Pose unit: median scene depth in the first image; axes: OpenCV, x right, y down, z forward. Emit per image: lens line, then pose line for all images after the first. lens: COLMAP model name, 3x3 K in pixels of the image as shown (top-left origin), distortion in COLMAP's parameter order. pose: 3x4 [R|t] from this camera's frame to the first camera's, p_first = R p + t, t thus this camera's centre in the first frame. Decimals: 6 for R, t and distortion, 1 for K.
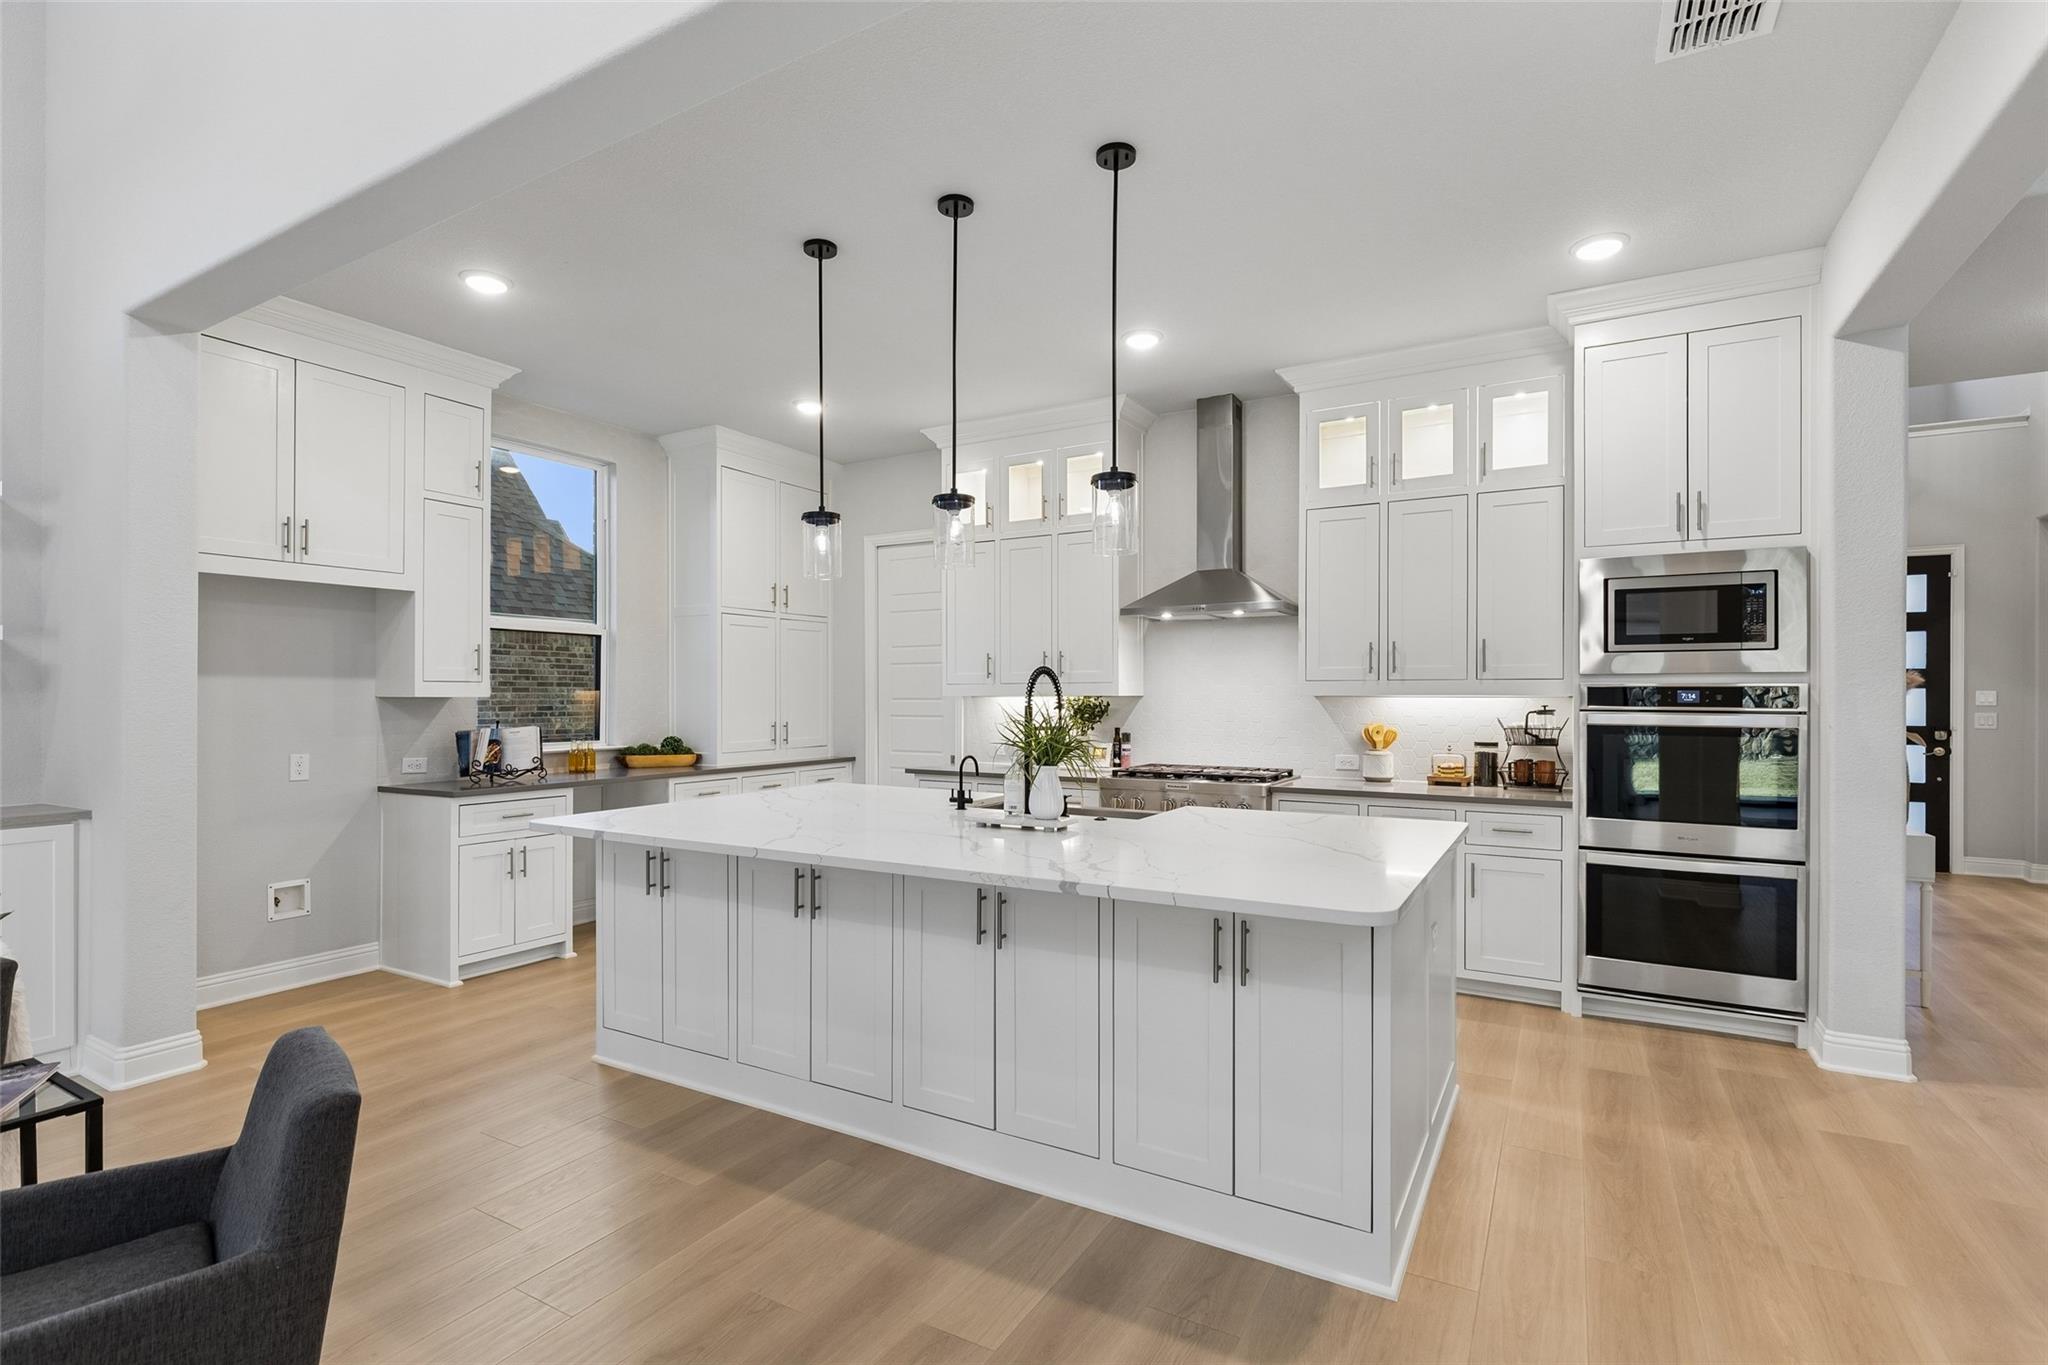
lens RADIAL K [[962.8, 0, 1024.0], [0, 962.8, 682.5], [0, 0, 1]] dist [0.000328, -0.000116]
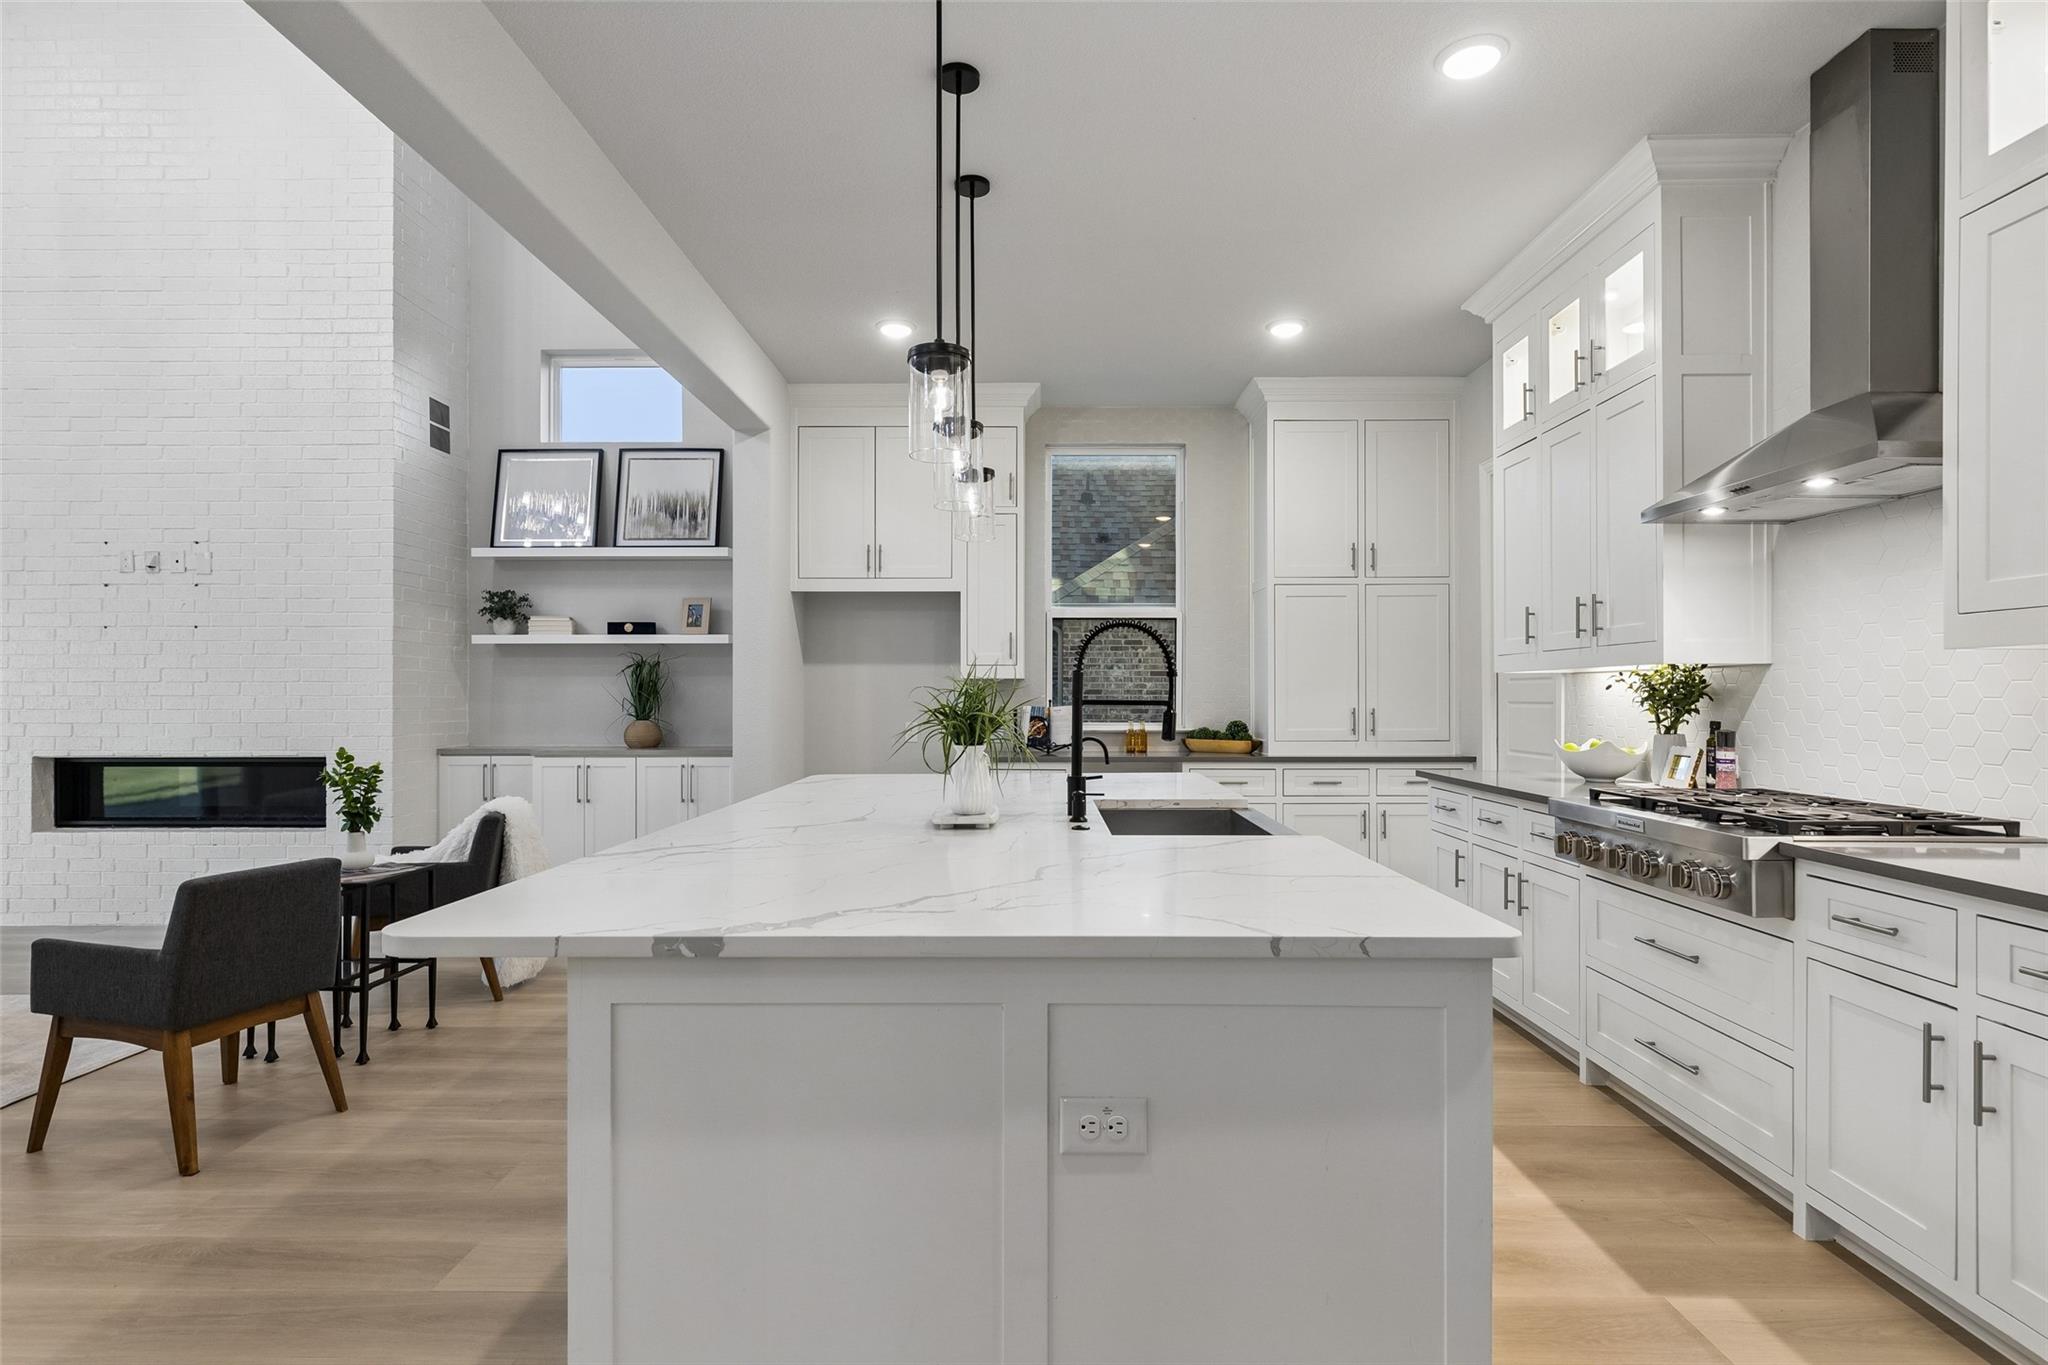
lens RADIAL K [[1013.3, 0, 1024.0], [0, 1013.3, 682.5], [0, 0, 1]] dist [0.000540, 0.000203]
pose [[0.490874, -0.010605, -0.871166, 0.419199], [0.012905, 0.999905, -0.004901, 0.022069], [0.871135, -0.008836, 0.490964, 0.352805]]
